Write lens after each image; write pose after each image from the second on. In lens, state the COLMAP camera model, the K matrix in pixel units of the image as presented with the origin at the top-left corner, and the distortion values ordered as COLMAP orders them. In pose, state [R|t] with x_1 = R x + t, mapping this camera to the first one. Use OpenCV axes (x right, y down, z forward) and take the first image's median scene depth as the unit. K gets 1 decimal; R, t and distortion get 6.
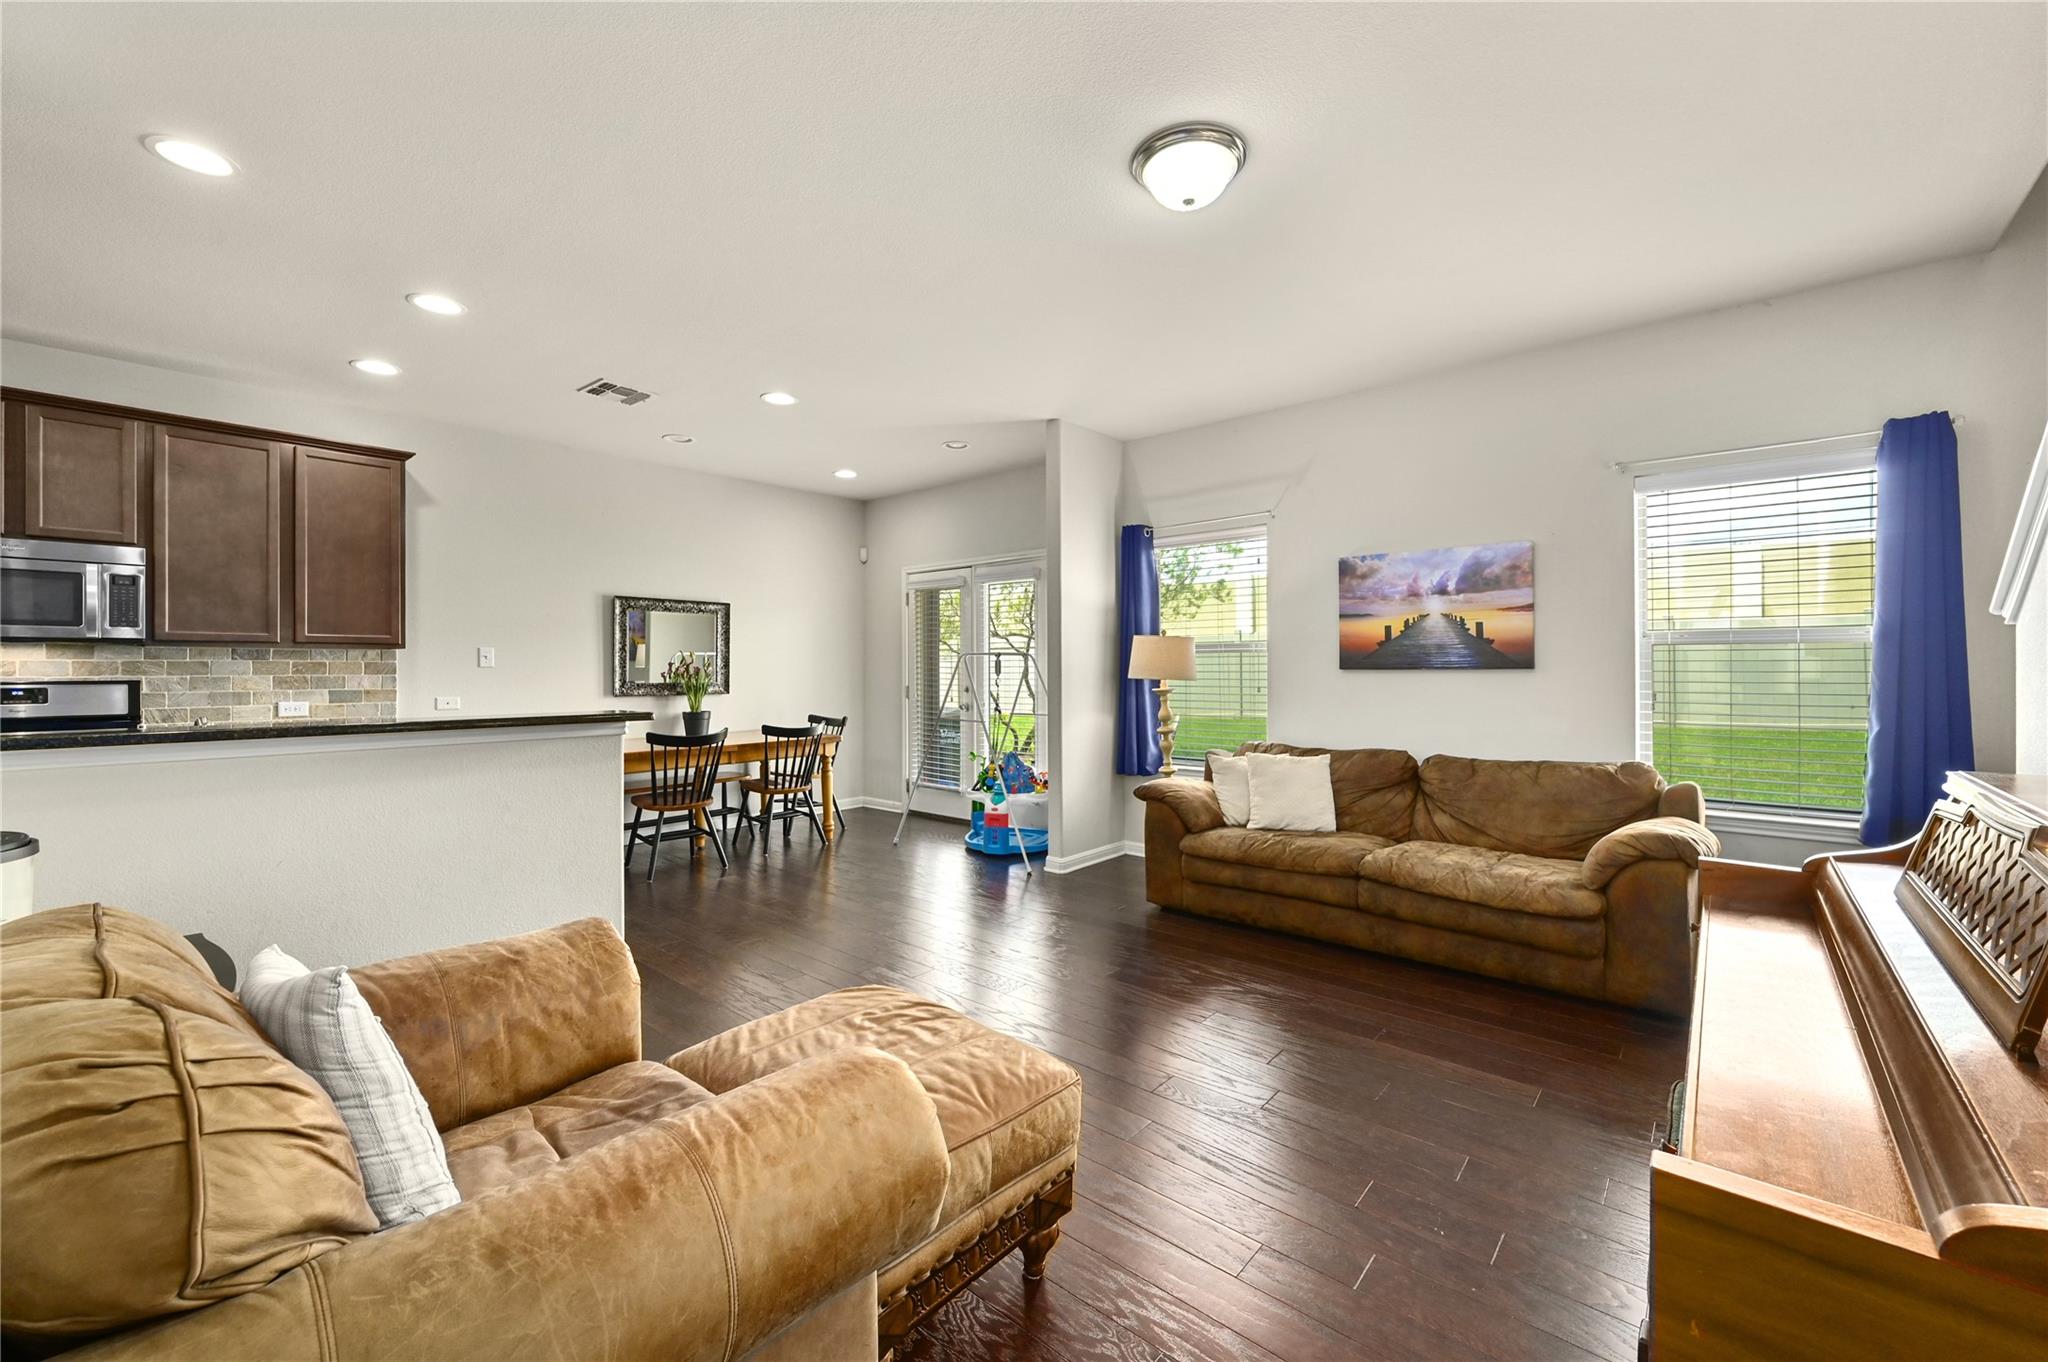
lens RADIAL K [[811.4, 0, 1031.3], [0, 811.4, 672.3], [0, 0, 1]] dist [-0.000009, -0.000004]
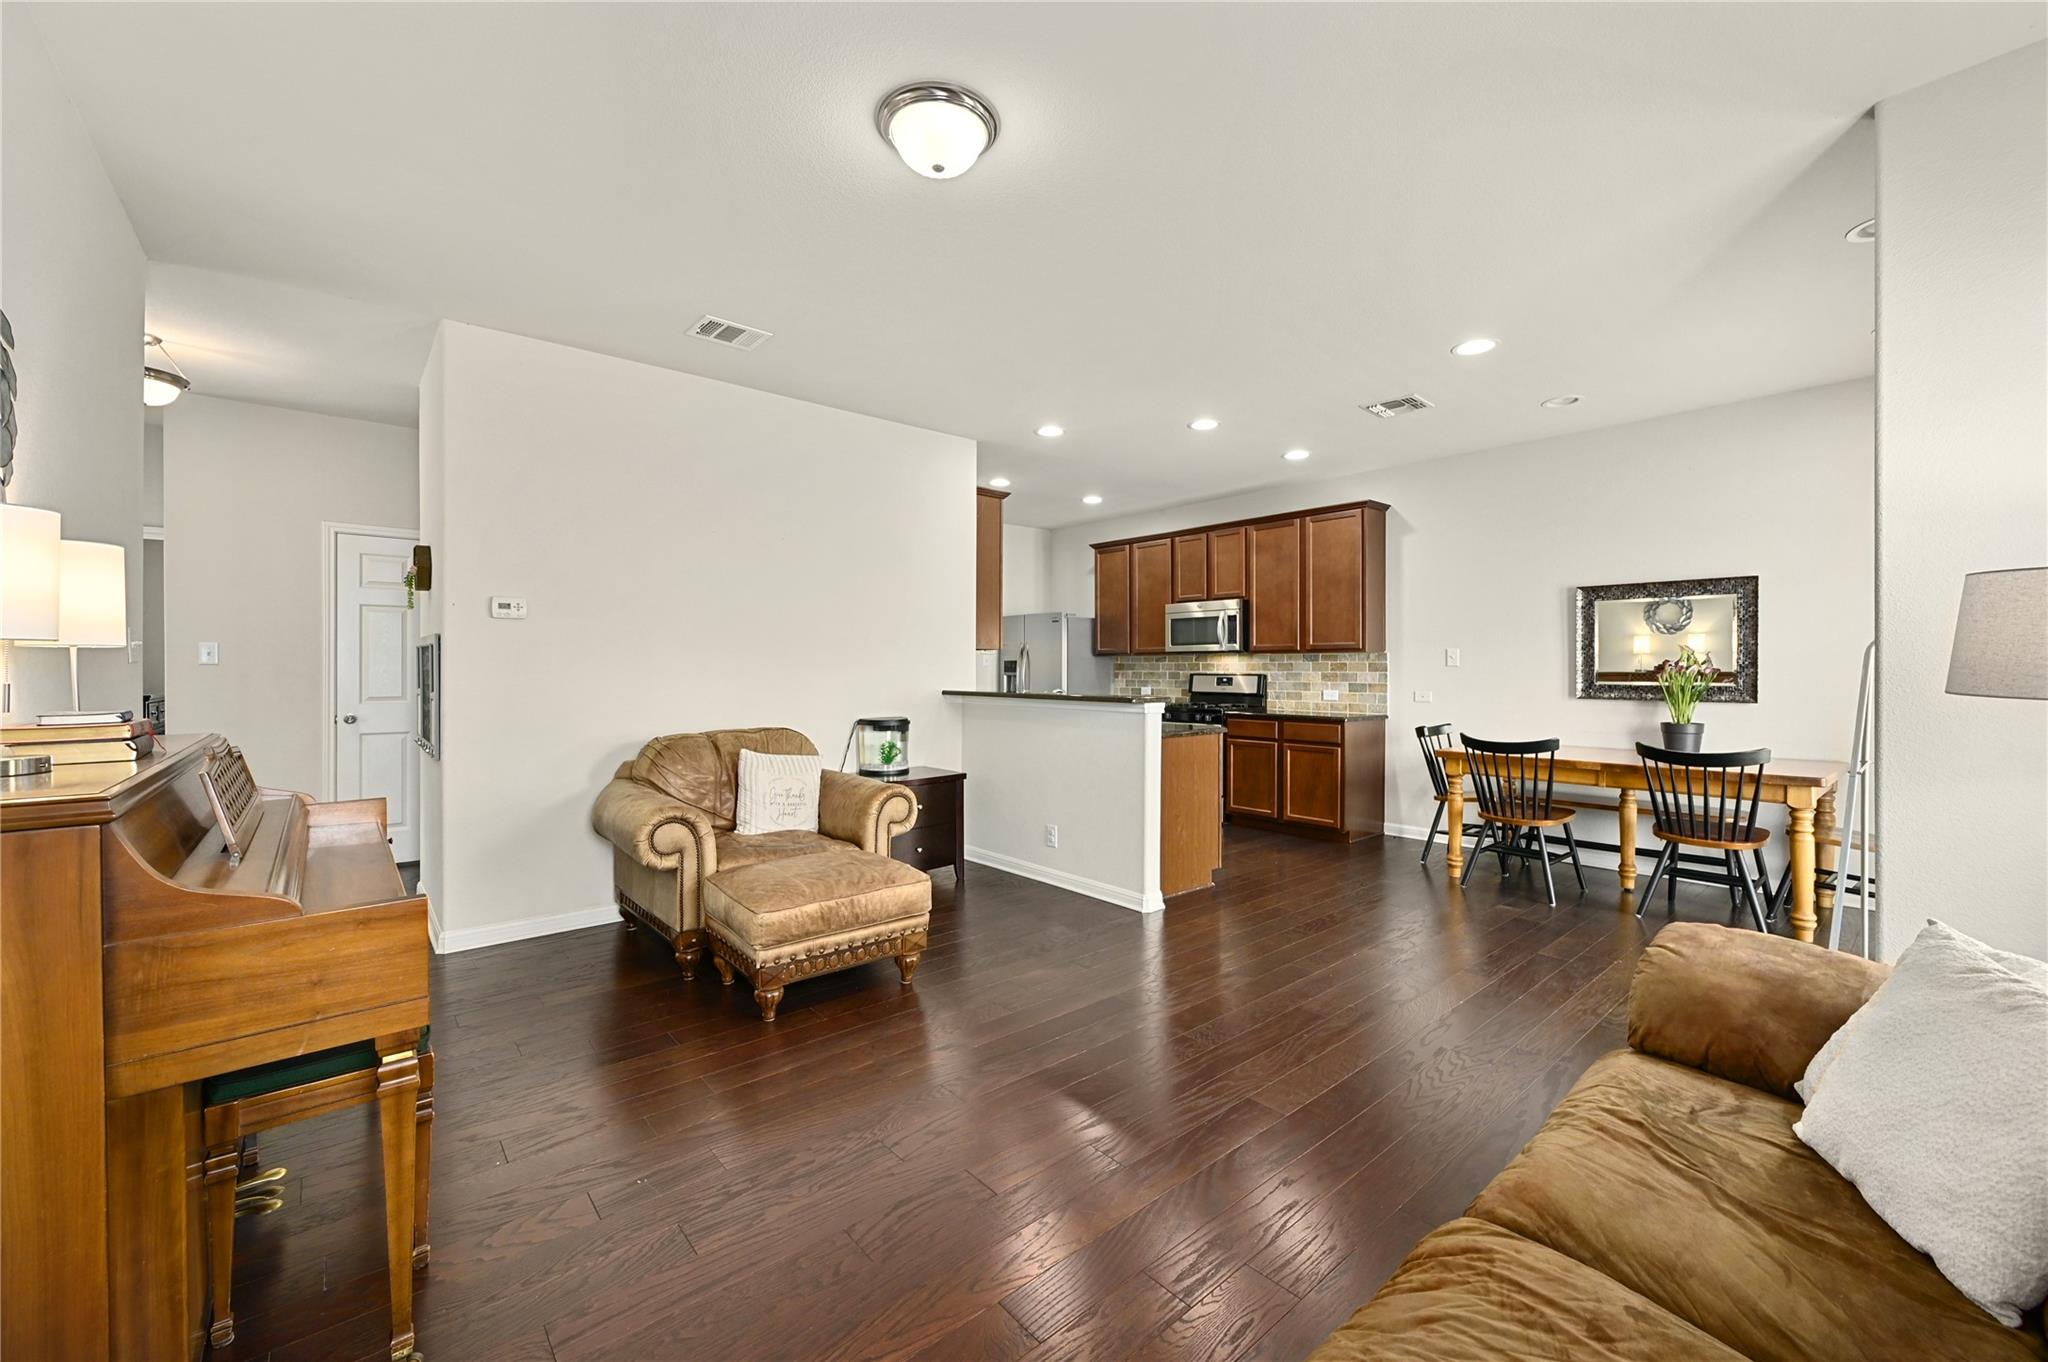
lens RADIAL K [[811.4, 0, 1031.3], [0, 811.4, 672.3], [0, 0, 1]] dist [-0.000009, -0.000004]
pose [[-0.147524, 0.005203, -0.989045, 0.610996], [-0.007305, 0.999953, 0.006350, -0.001159], [0.989032, 0.008162, -0.147479, 0.686923]]
